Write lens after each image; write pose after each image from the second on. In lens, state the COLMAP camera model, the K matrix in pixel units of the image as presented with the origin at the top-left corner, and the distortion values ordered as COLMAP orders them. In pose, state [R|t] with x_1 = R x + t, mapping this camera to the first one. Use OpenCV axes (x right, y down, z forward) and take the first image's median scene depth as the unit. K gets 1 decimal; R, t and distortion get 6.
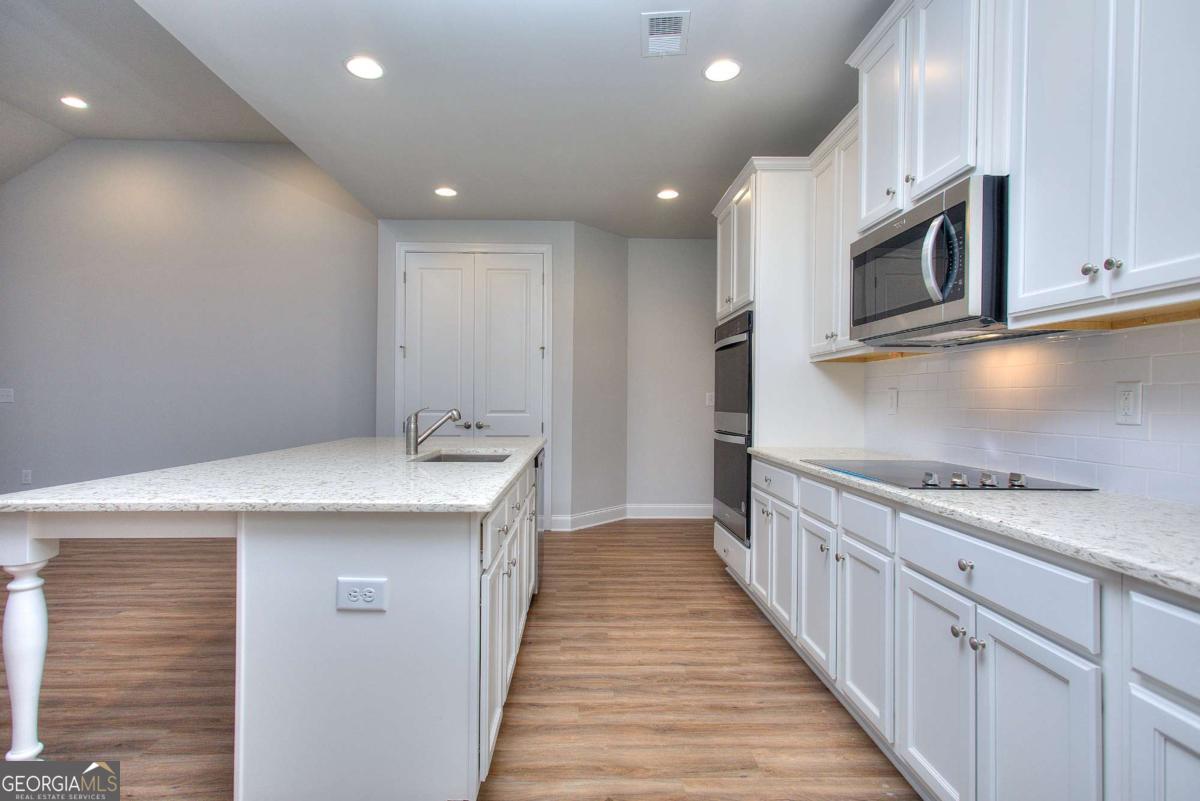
lens RADIAL K [[574.7, 0, 584.6], [0, 574.7, 403.8], [0, 0, 1]] dist [0.006120, 0.001480]
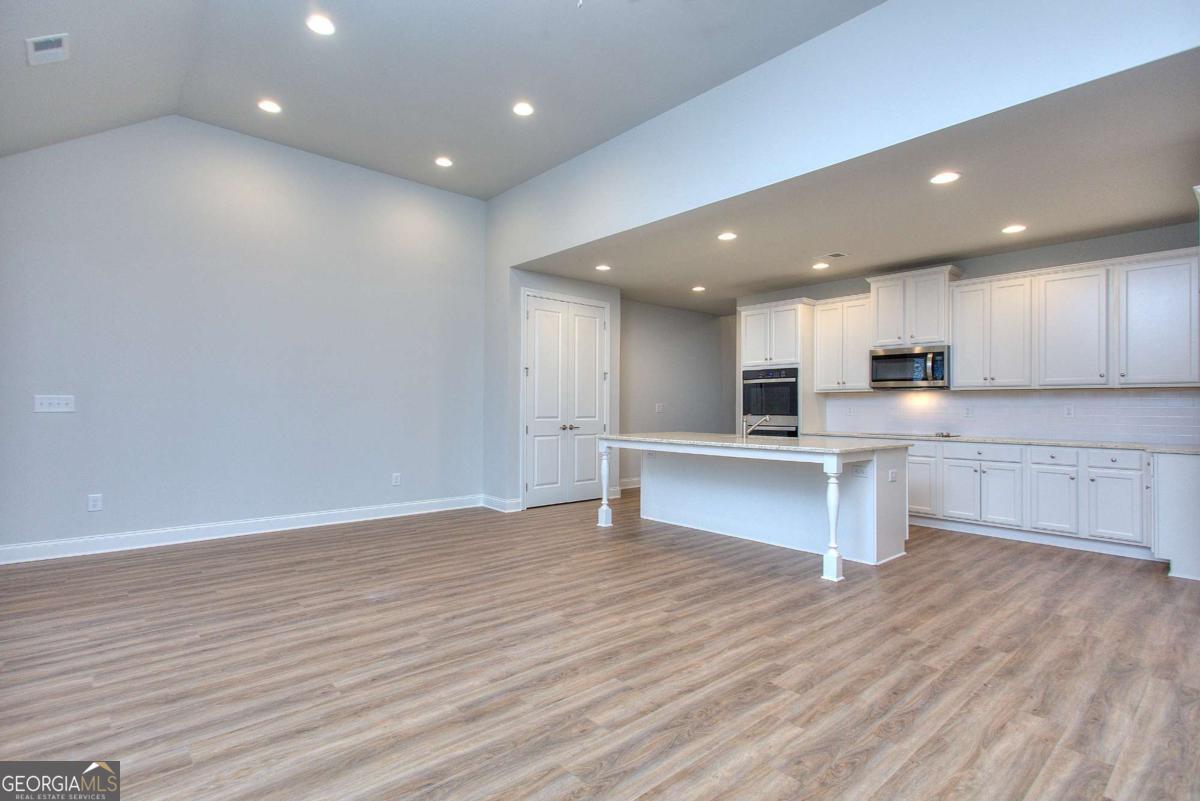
lens RADIAL K [[574.7, 0, 584.6], [0, 574.7, 403.8], [0, 0, 1]] dist [0.006120, 0.001480]
pose [[0.766450, 0.003718, 0.642293, -1.698779], [0.001920, 0.999966, -0.008080, -0.011556], [-0.642301, 0.007426, 0.766417, -0.138313]]
